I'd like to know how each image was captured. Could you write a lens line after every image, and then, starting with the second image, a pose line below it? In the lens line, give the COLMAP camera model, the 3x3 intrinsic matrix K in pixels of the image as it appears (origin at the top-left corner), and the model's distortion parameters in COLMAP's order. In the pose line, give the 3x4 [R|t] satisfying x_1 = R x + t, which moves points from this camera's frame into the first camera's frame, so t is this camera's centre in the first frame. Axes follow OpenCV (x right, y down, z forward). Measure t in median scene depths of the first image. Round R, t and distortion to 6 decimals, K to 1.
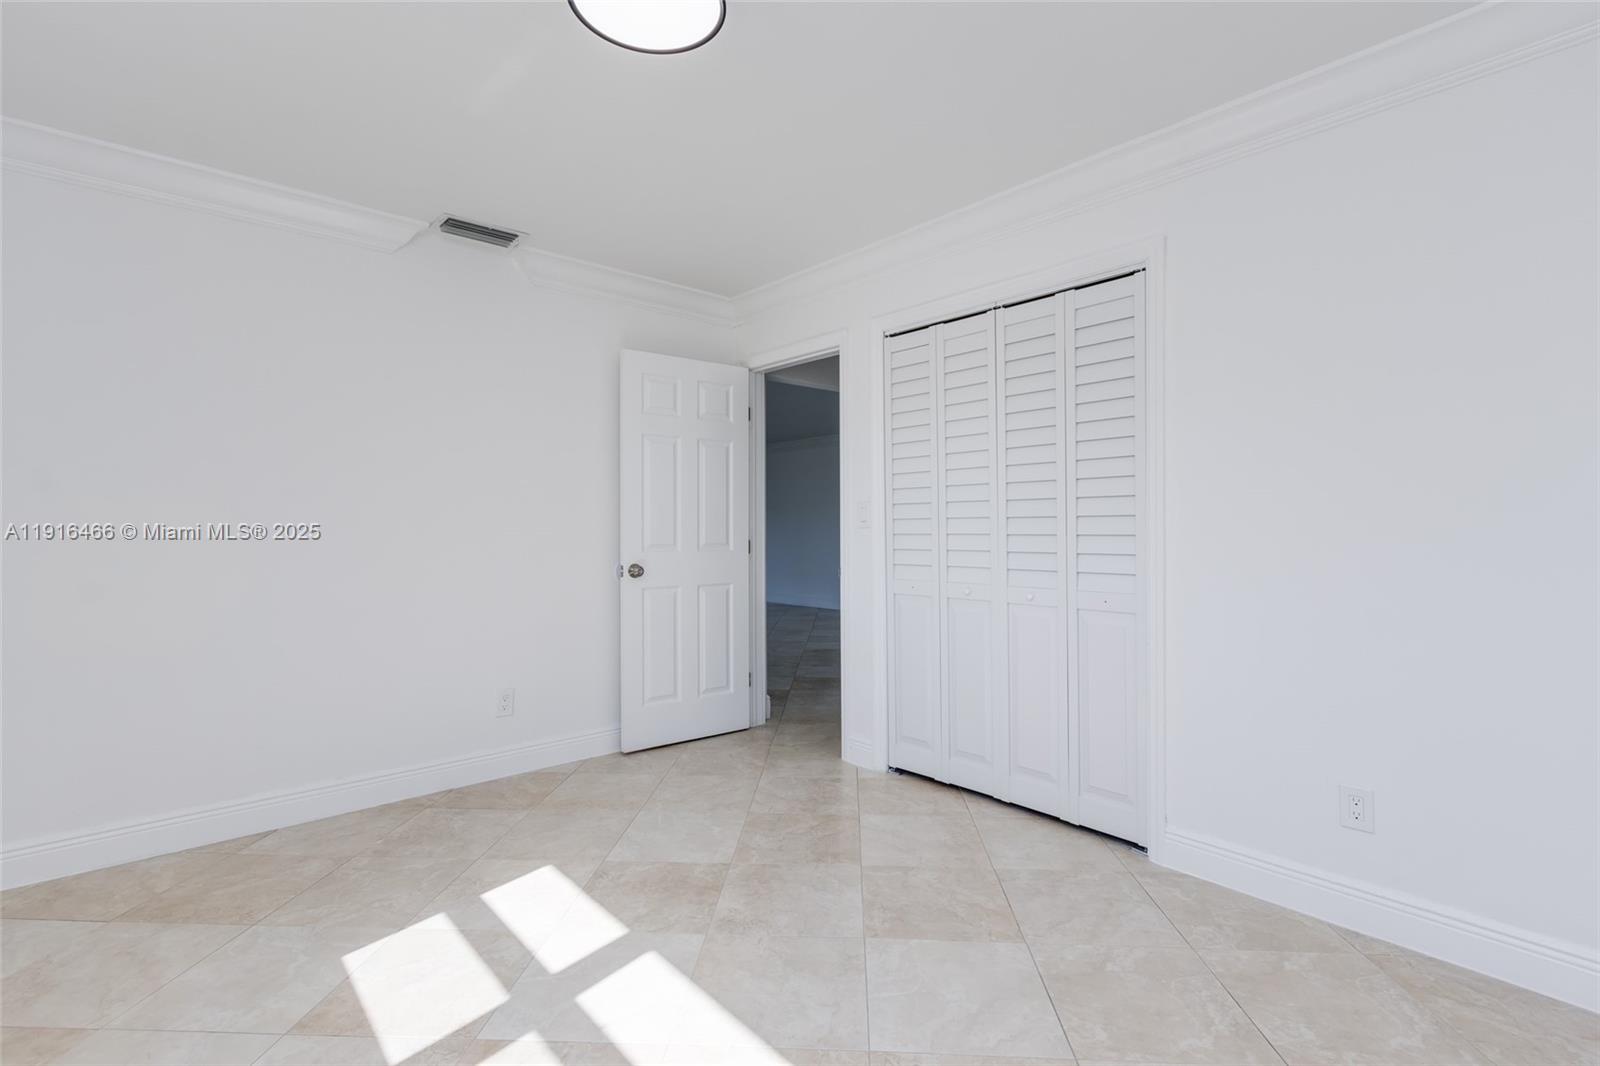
lens RADIAL K [[733.6, 0, 803.8], [0, 733.6, 529.3], [0, 0, 1]] dist [-0.000626, -0.000089]
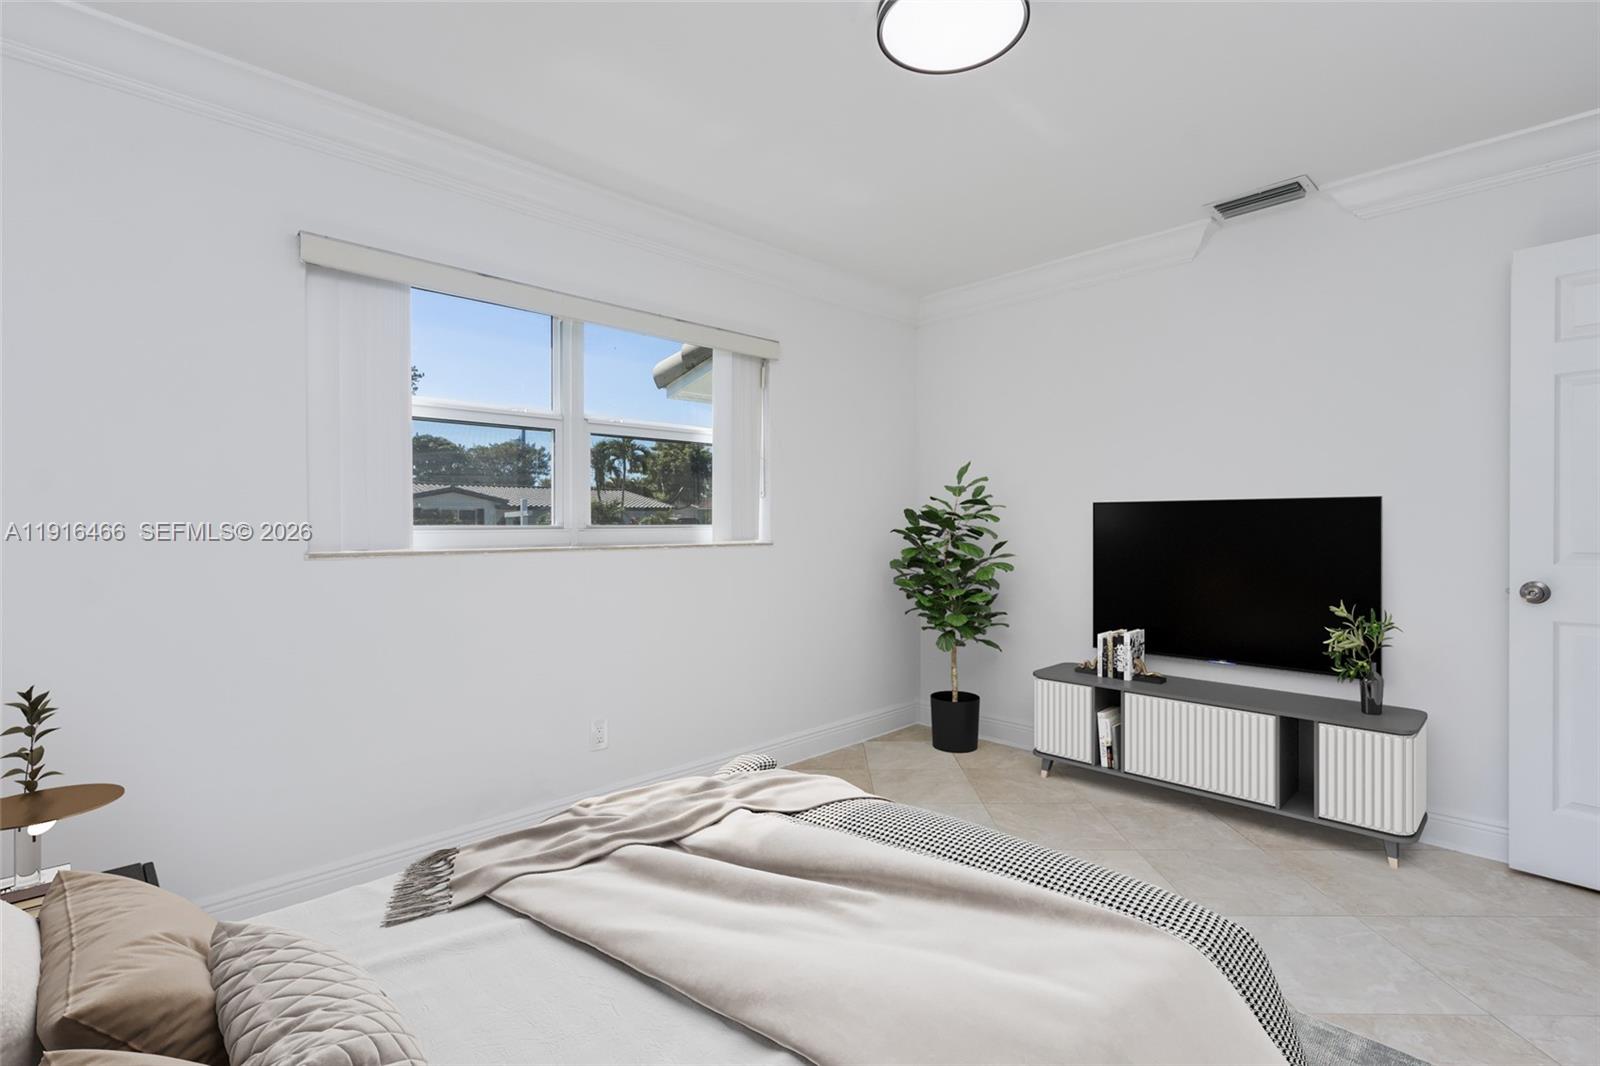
lens RADIAL K [[733.6, 0, 803.8], [0, 733.6, 529.3], [0, 0, 1]] dist [-0.000626, -0.000089]
pose [[0.046747, 0.008603, -0.998870, 0.476829], [-0.000029, 0.999963, 0.008611, -0.005278], [0.998907, -0.000373, 0.046745, 0.423332]]
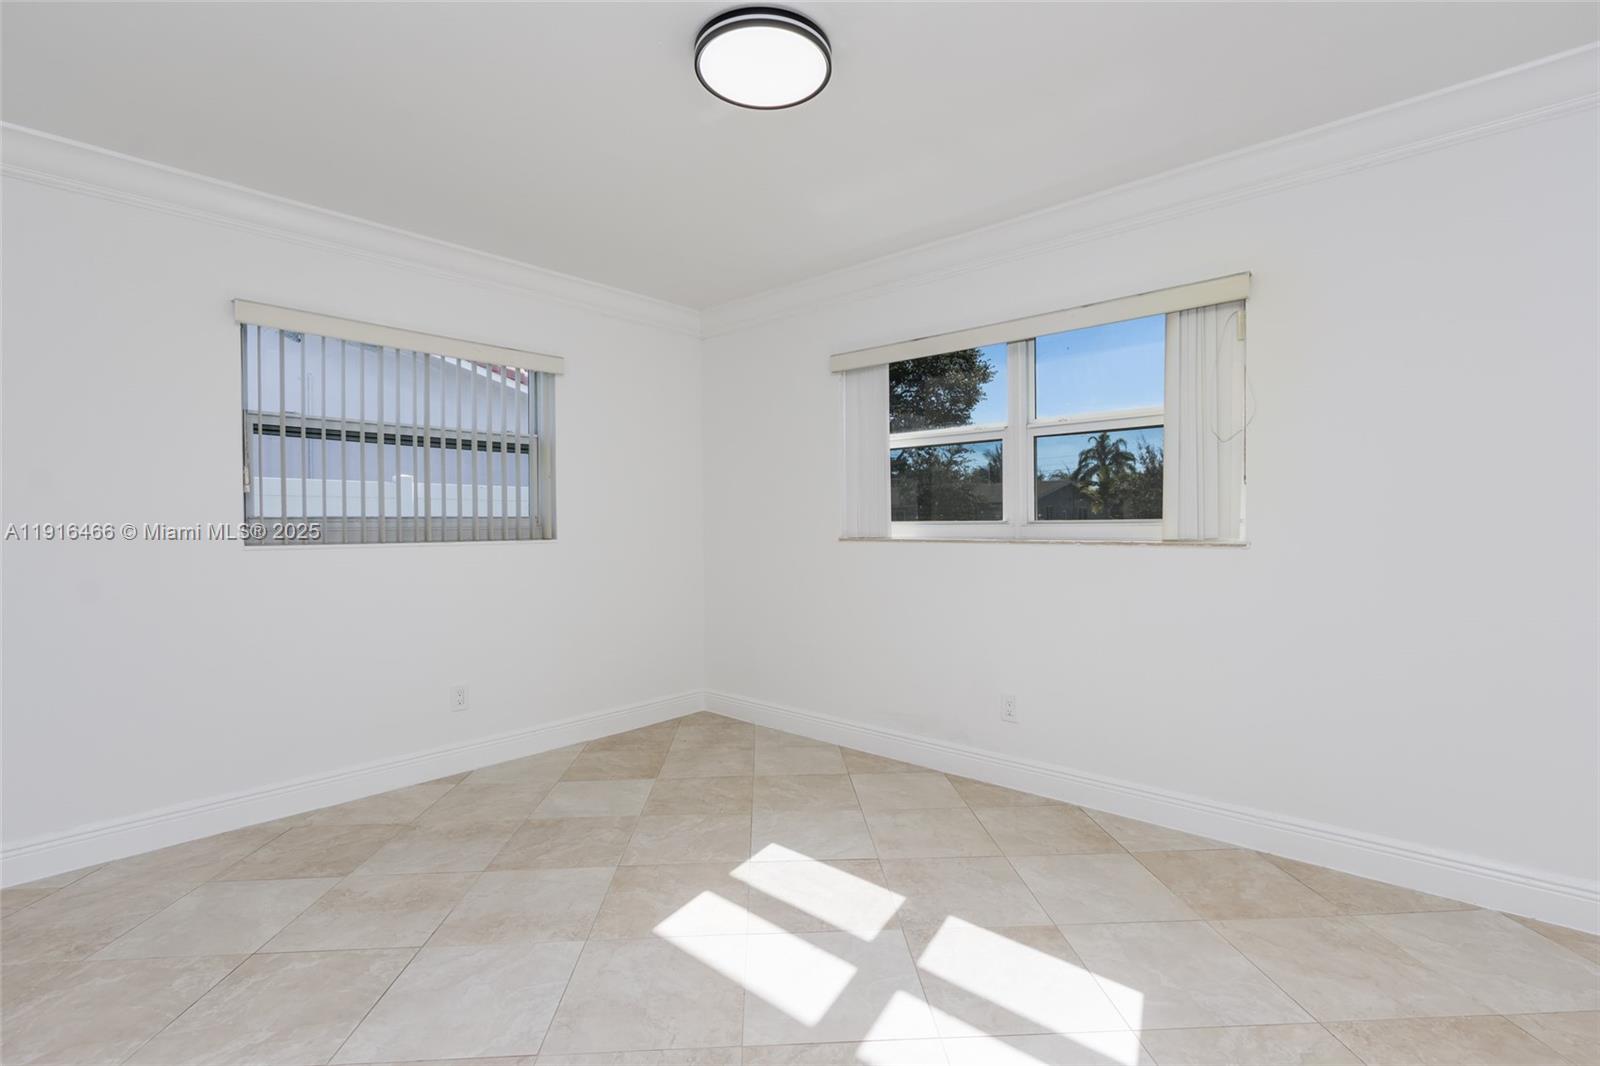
lens RADIAL K [[733.6, 0, 803.8], [0, 733.6, 529.3], [0, 0, 1]] dist [-0.000626, -0.000089]
pose [[-0.992923, 0.009997, -0.118342, -0.076699], [0.008338, 0.999860, 0.014503, -0.007867], [0.118470, 0.013414, -0.992867, 1.239668]]
